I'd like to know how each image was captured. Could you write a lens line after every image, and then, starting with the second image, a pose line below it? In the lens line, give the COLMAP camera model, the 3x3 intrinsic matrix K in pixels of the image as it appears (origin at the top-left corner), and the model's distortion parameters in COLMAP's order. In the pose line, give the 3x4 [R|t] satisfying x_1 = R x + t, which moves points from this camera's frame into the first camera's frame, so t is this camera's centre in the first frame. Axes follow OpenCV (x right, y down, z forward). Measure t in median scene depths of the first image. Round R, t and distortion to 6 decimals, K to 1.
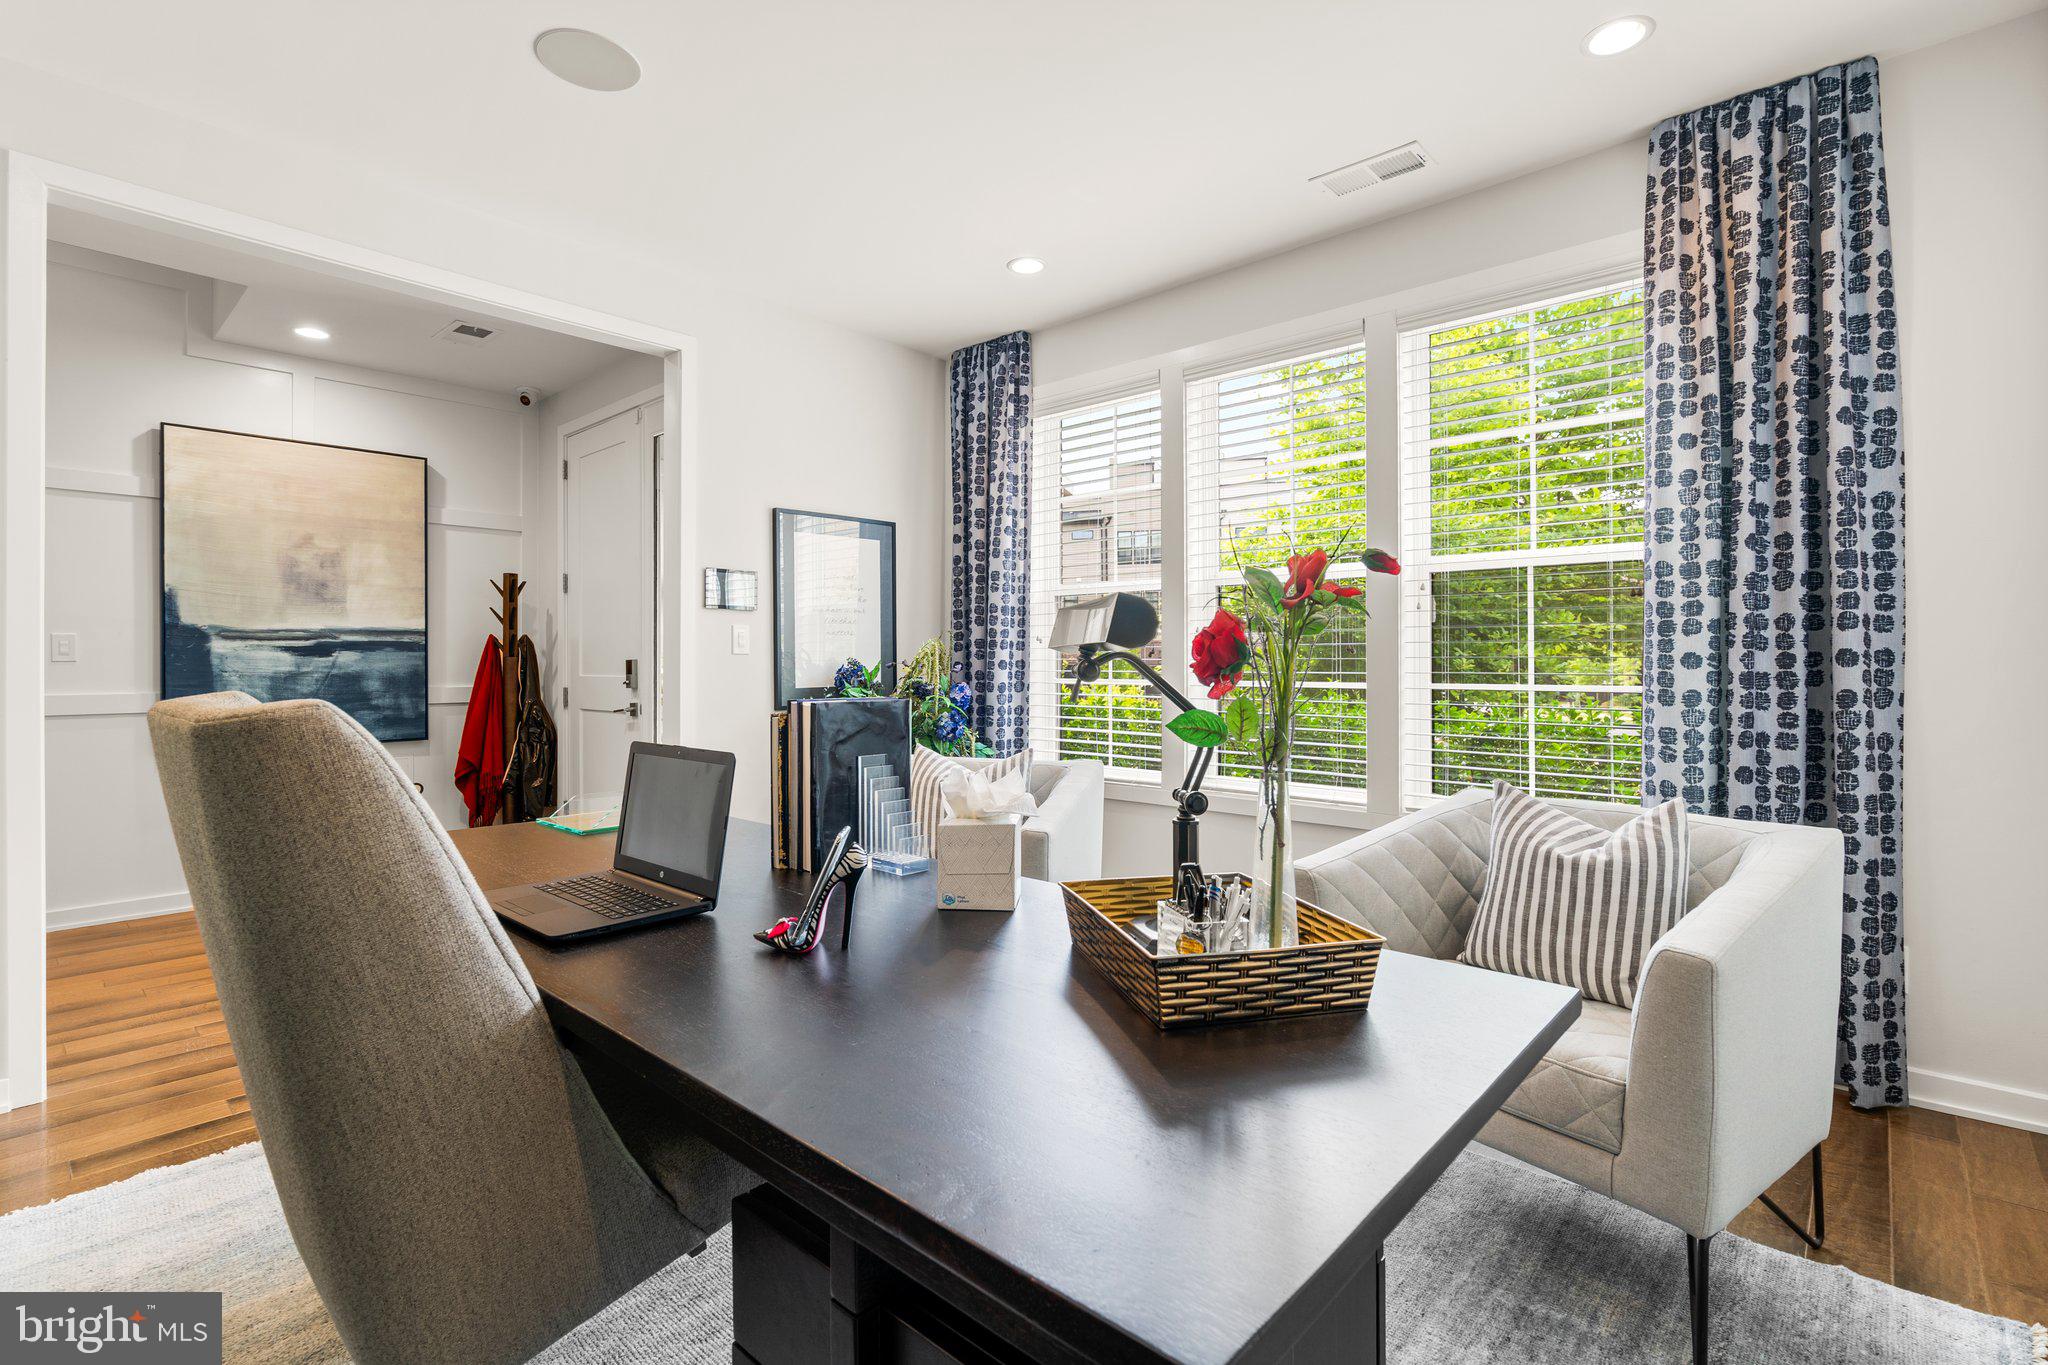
lens RADIAL K [[927.2, 0, 1016.8], [0, 927.2, 673.7], [0, 0, 1]] dist [-0.006088, 0.002068]
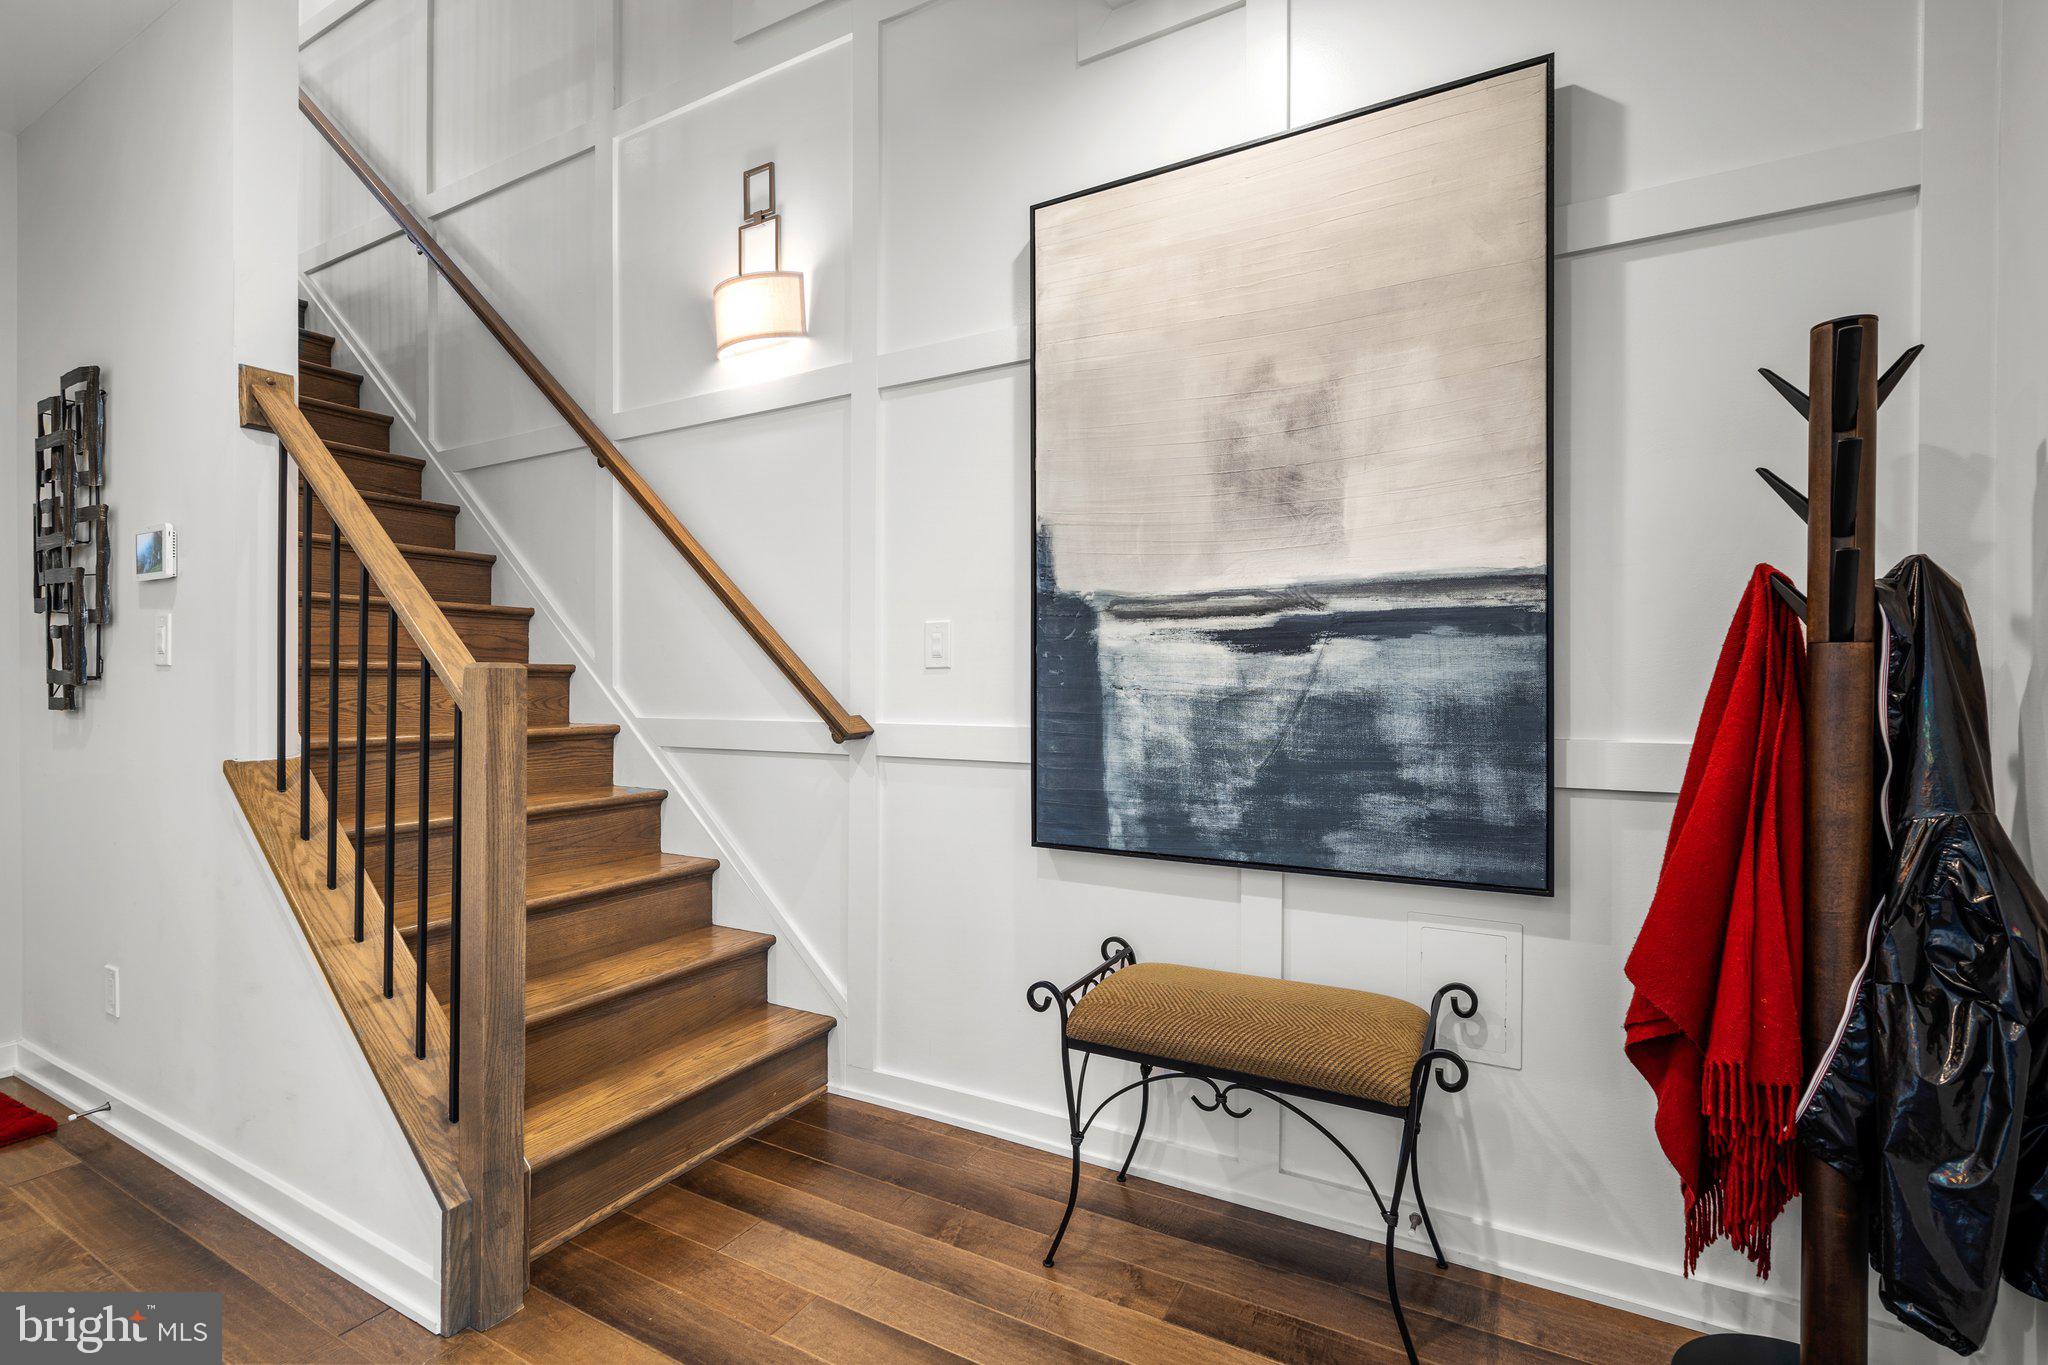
lens RADIAL K [[927.2, 0, 1009.1], [0, 927.2, 677.2], [0, 0, 1]] dist [-0.006088, 0.002068]
pose [[0.213257, 0.000466, -0.976996, -0.363246], [-0.010986, 0.999938, -0.001921, -0.005361], [0.976934, 0.011143, 0.213249, 0.760261]]
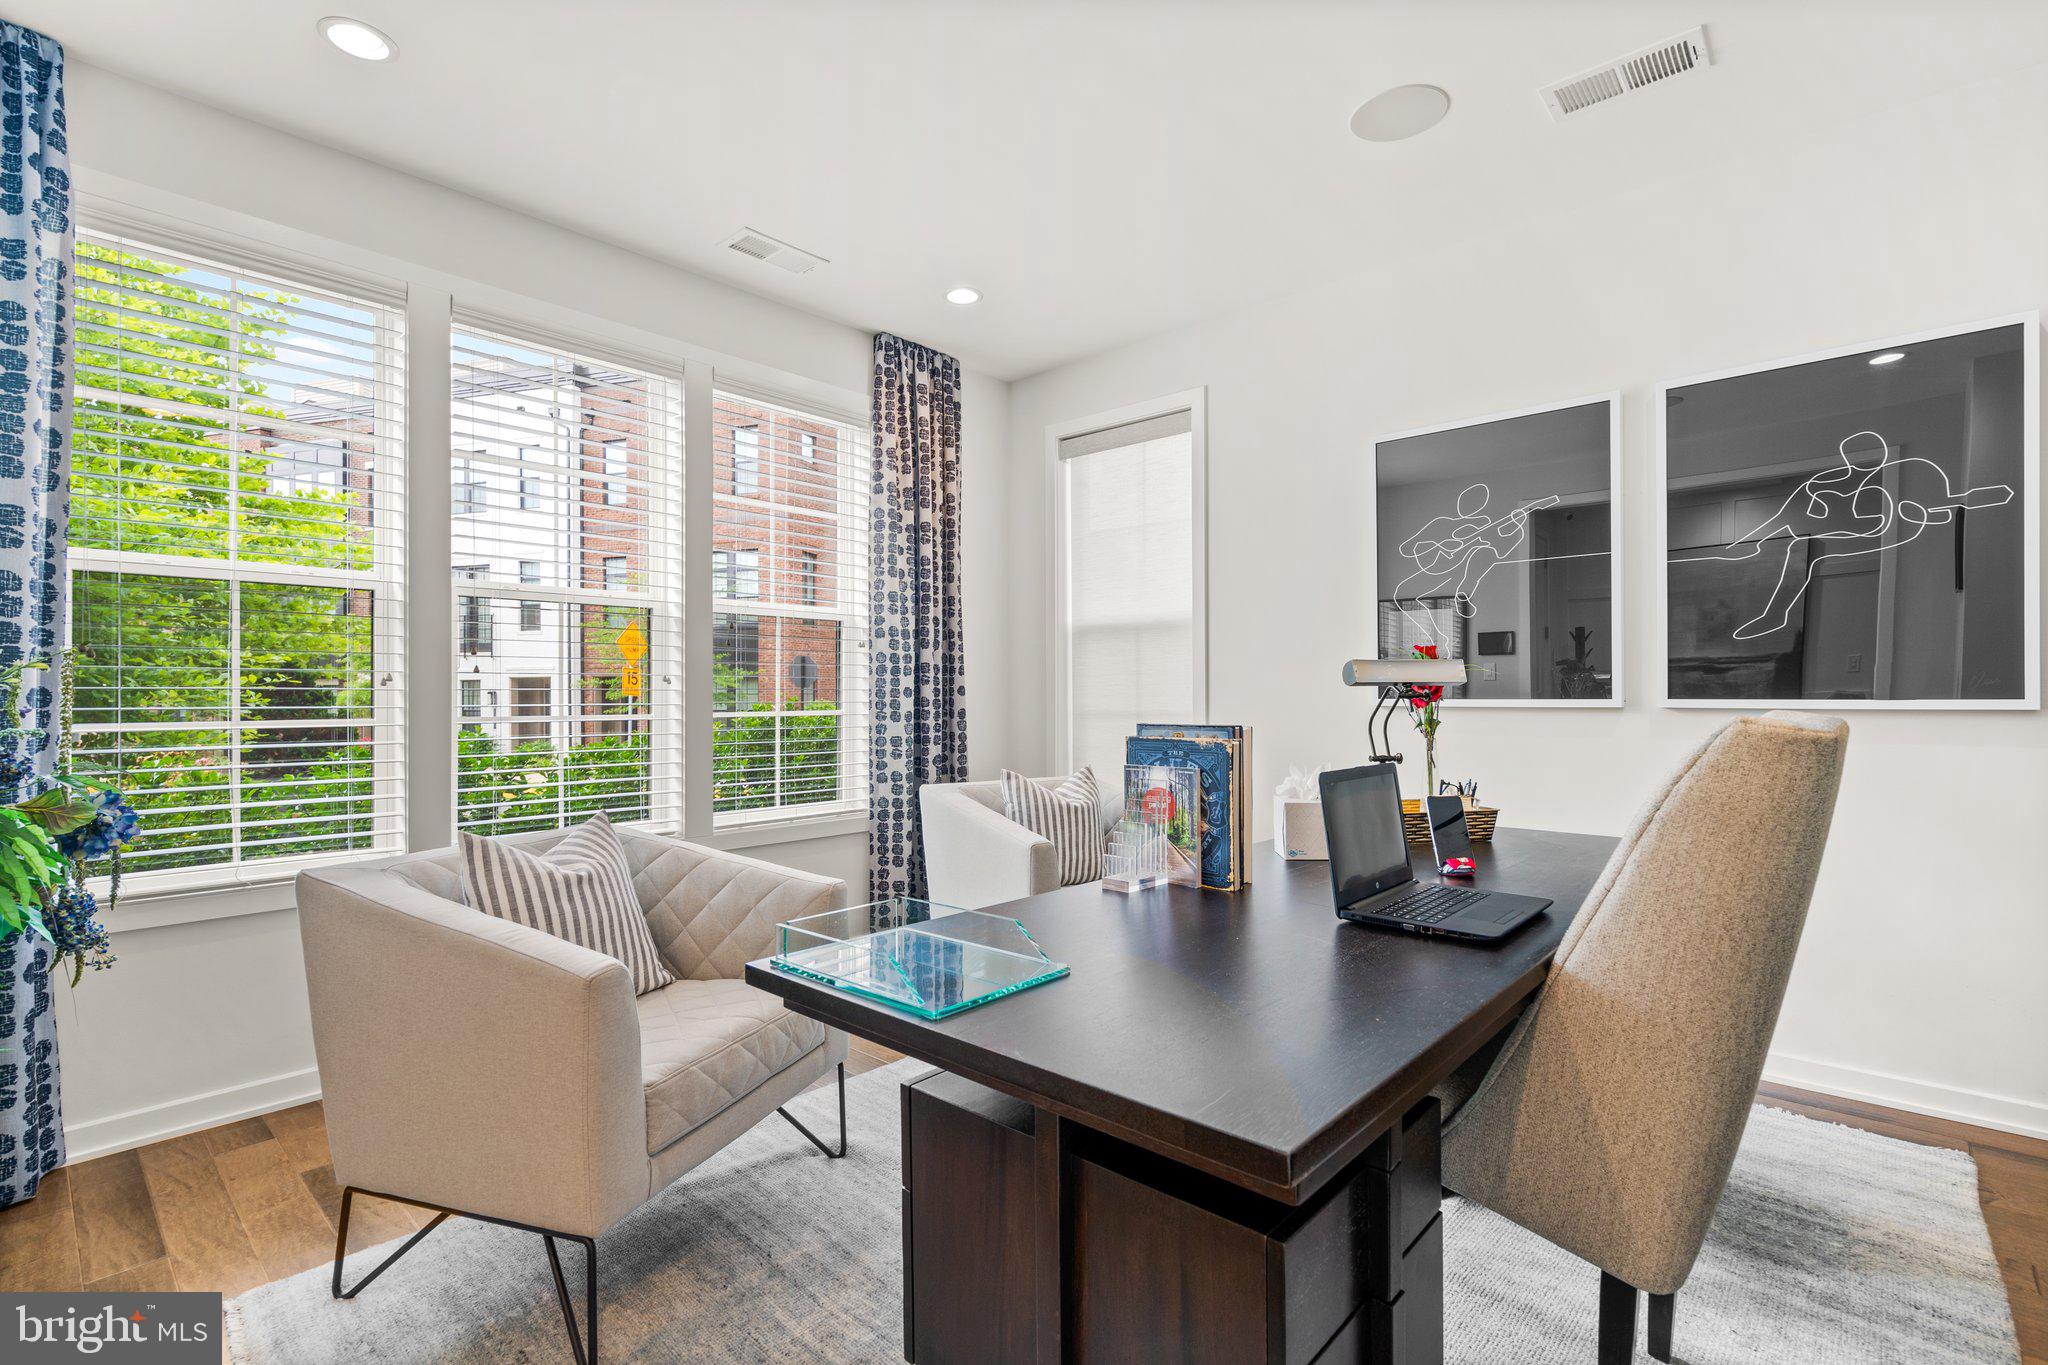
lens RADIAL K [[927.2, 0, 1061.1], [0, 927.2, 701.8], [0, 0, 1]] dist [-0.006088, 0.002068]
pose [[-0.002449, -0.006056, 0.999979, -2.156284], [0.013679, 0.999888, 0.006089, -0.010163], [-0.999903, 0.013694, -0.002365, 1.929488]]
